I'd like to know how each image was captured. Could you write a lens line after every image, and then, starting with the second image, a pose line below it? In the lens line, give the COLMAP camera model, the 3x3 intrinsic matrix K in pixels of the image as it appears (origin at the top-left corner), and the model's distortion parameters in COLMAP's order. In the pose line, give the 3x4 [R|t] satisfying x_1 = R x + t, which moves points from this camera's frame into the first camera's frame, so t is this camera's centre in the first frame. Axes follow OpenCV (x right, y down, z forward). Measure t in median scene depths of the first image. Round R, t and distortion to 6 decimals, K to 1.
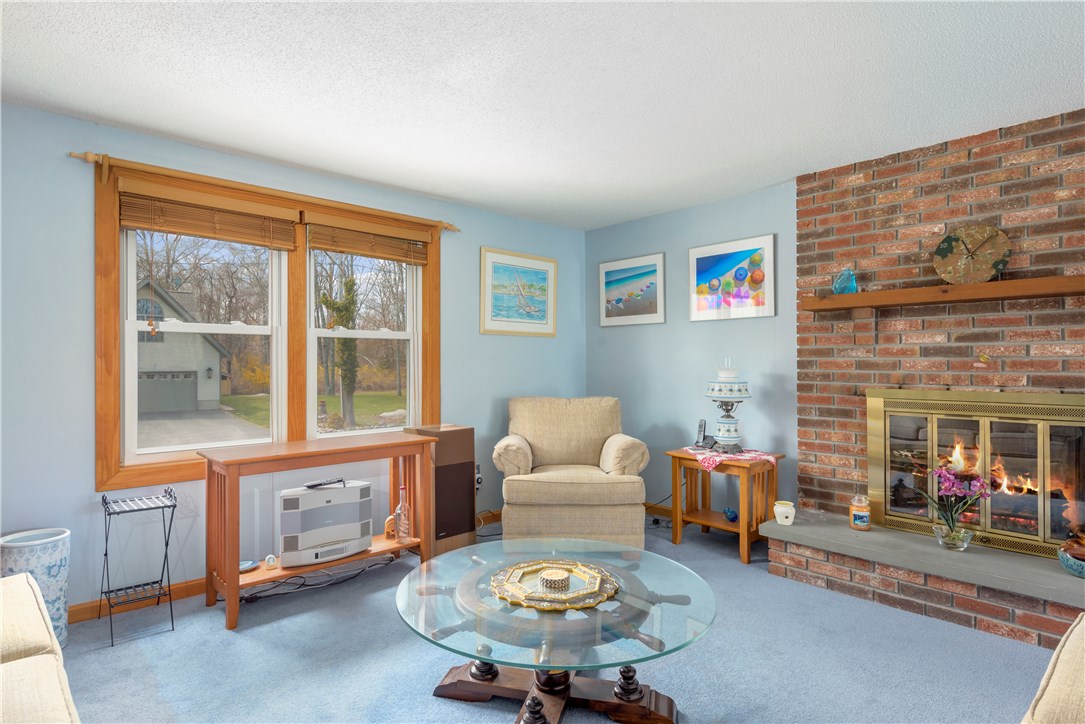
lens RADIAL K [[587.4, 0, 539.8], [0, 587.4, 360.5], [0, 0, 1]] dist [-0.006321, -0.002663]
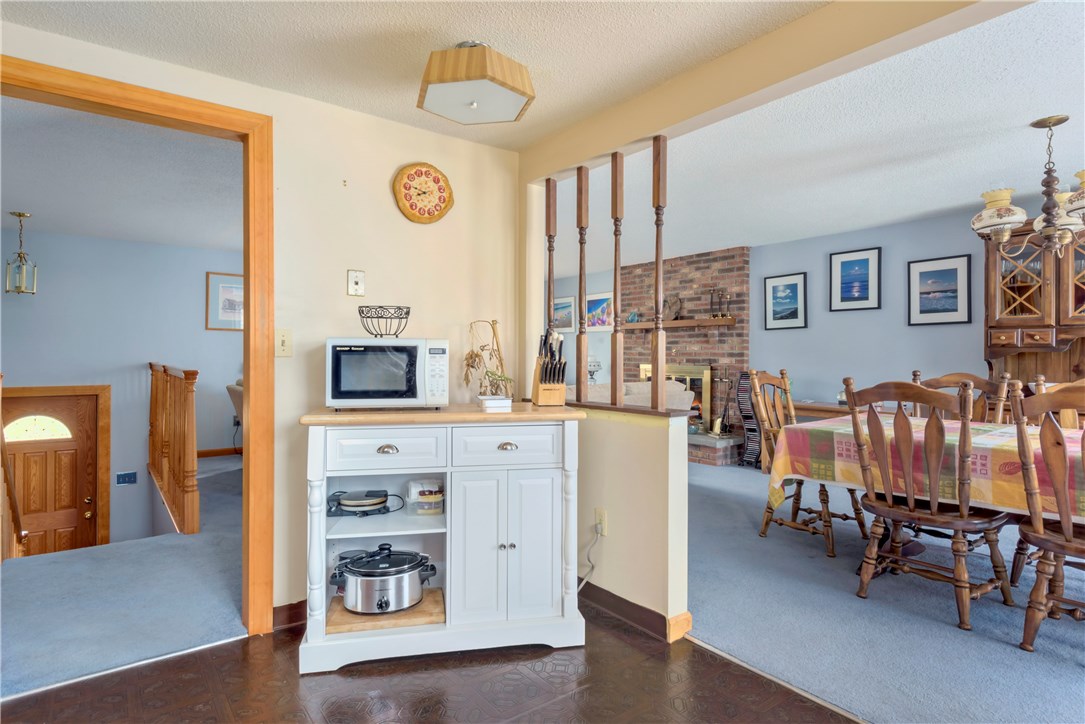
lens RADIAL K [[587.4, 0, 542.8], [0, 587.4, 352.8], [0, 0, 1]] dist [-0.006321, -0.002663]
pose [[0.995942, -0.001845, -0.089979, 0.439771], [0.002519, 0.999970, 0.007377, -0.017297], [0.089963, -0.007574, 0.995916, -1.484108]]
